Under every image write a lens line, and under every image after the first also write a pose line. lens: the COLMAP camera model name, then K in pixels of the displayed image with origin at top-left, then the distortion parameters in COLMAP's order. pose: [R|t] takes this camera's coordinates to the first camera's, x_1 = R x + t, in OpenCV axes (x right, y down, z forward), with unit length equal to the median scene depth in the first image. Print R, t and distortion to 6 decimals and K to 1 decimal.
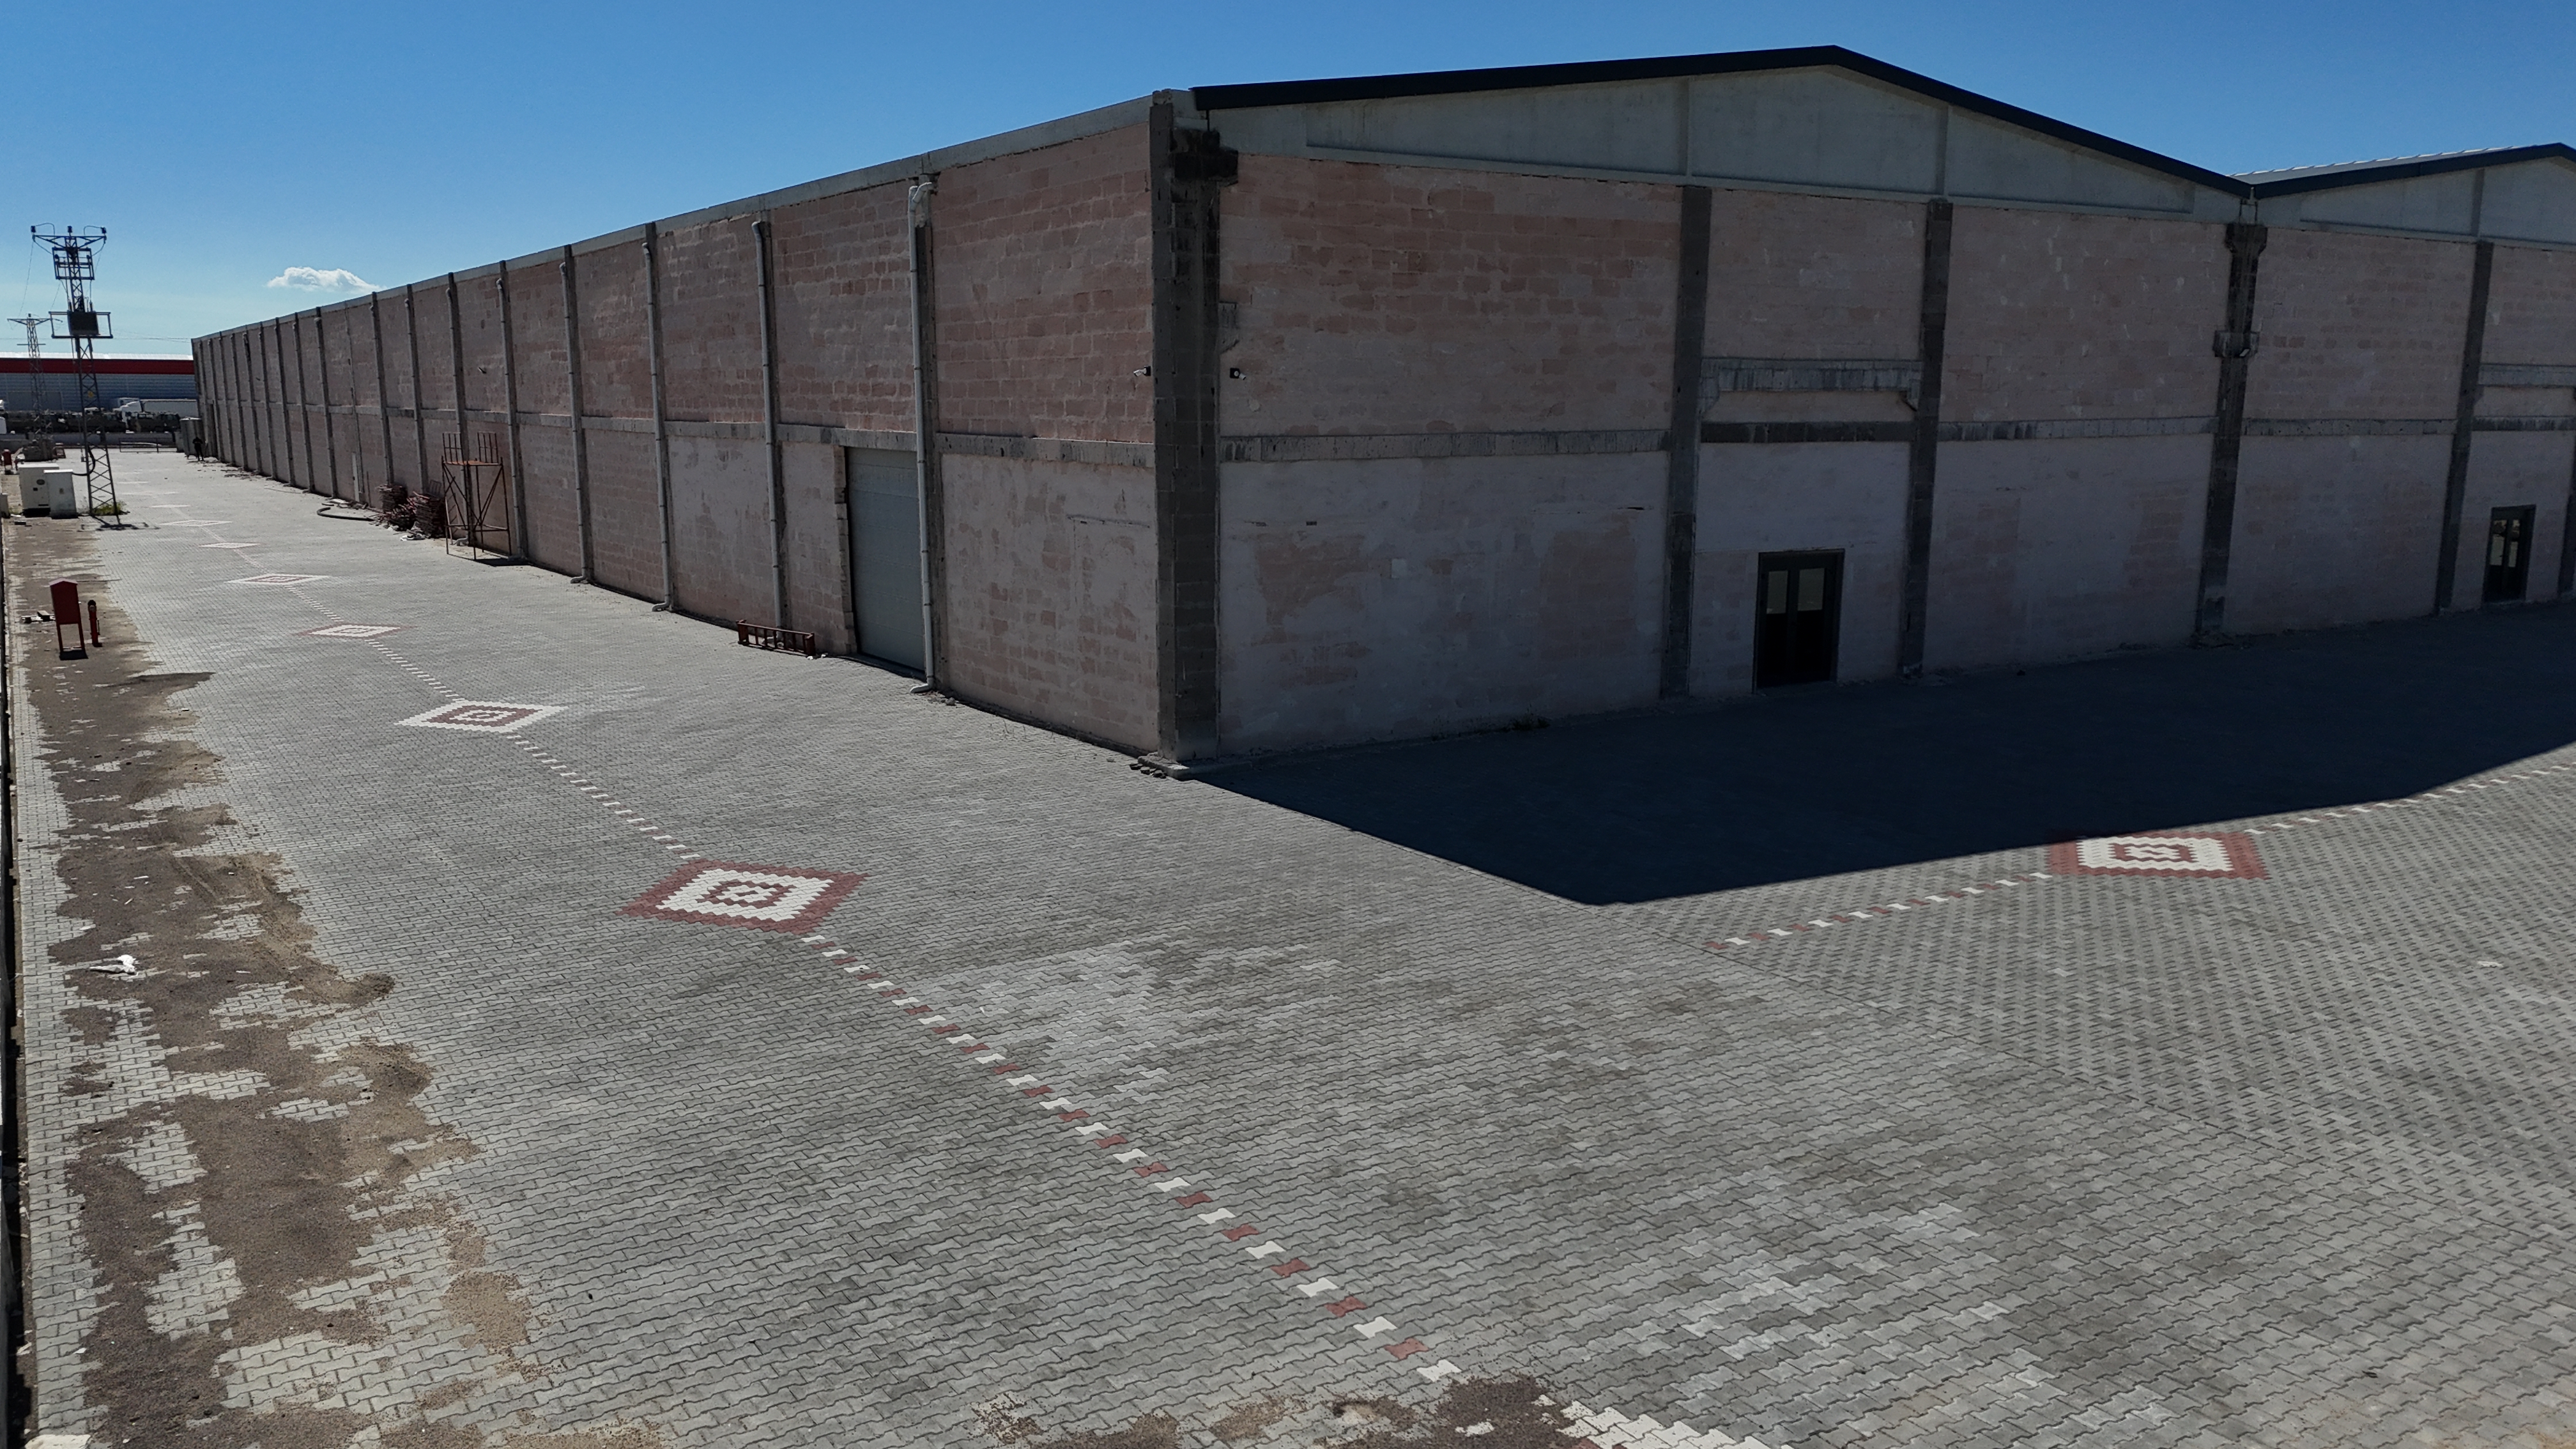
lens RADIAL K [[1926.2, 0, 1288.0], [0, 1926.2, 724.5], [0, 0, 1]] dist [0.056540, -0.009476]
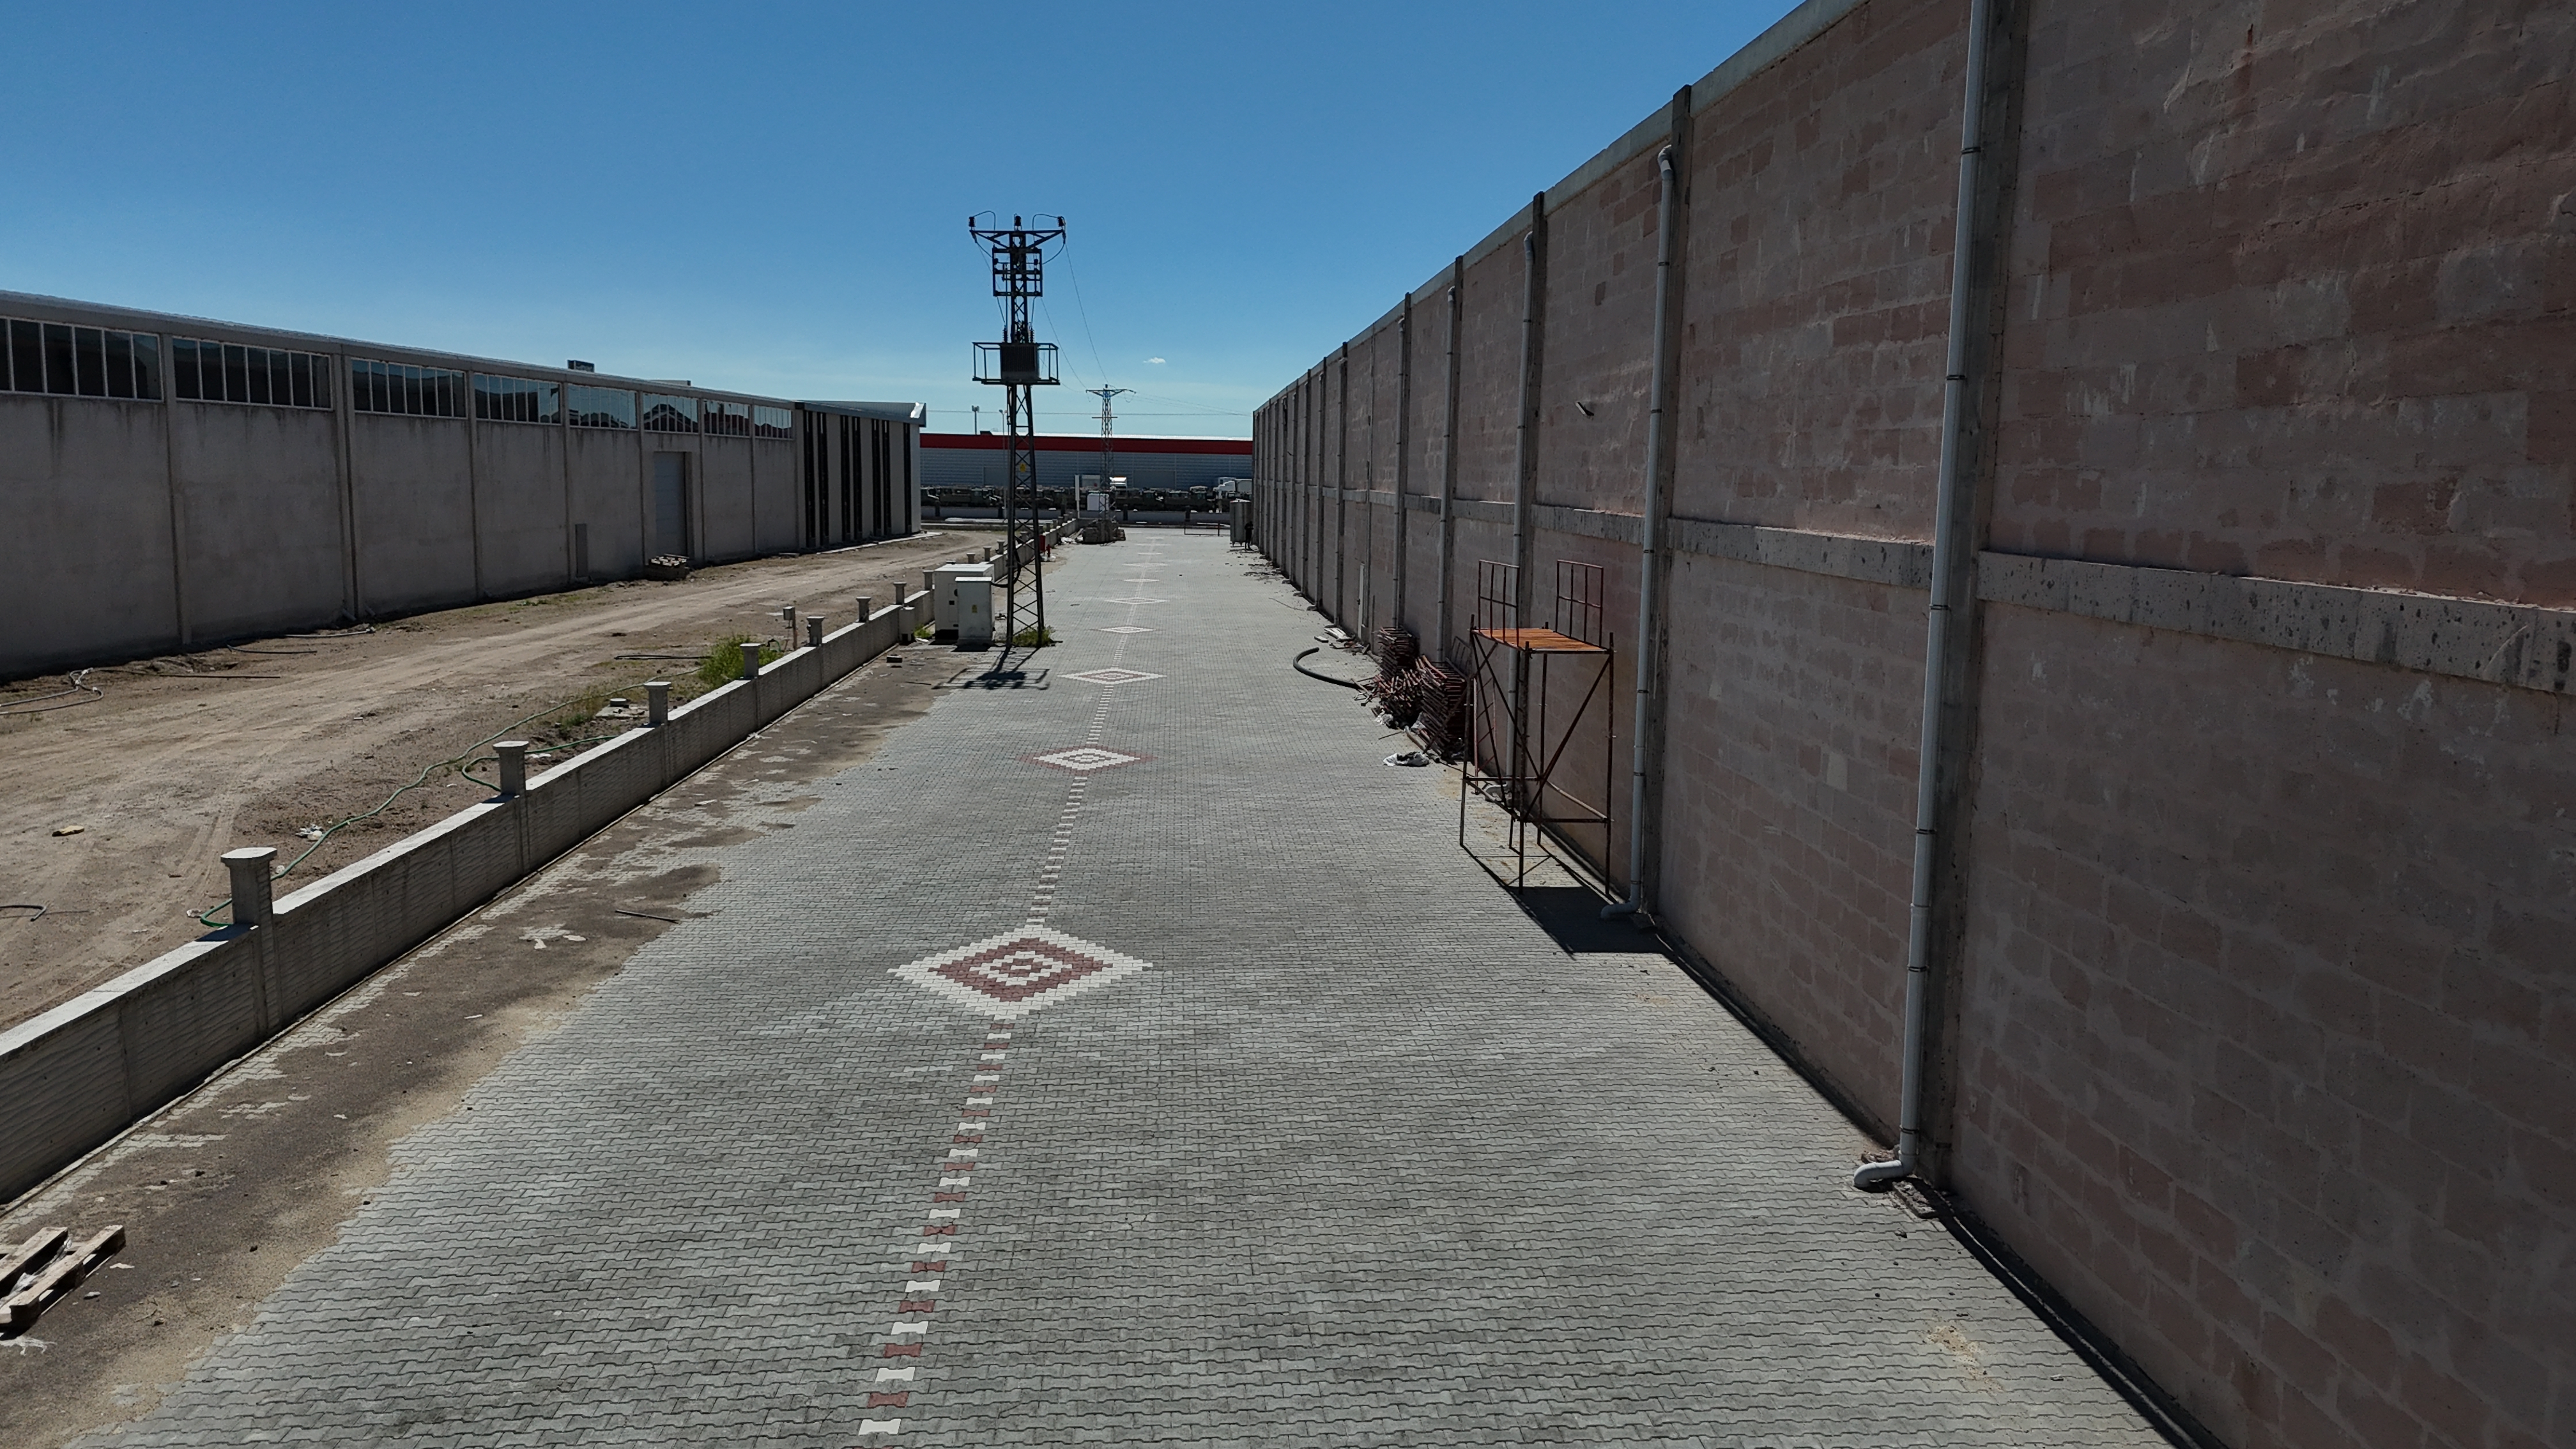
lens RADIAL K [[1926.2, 0, 1288.0], [0, 1926.2, 724.5], [0, 0, 1]] dist [0.056540, -0.009476]
pose [[0.869729, 0.081447, -0.486762, -0.208928], [-0.102852, 0.994545, -0.017360, -0.080965], [0.482693, 0.065163, 0.873362, 0.488723]]
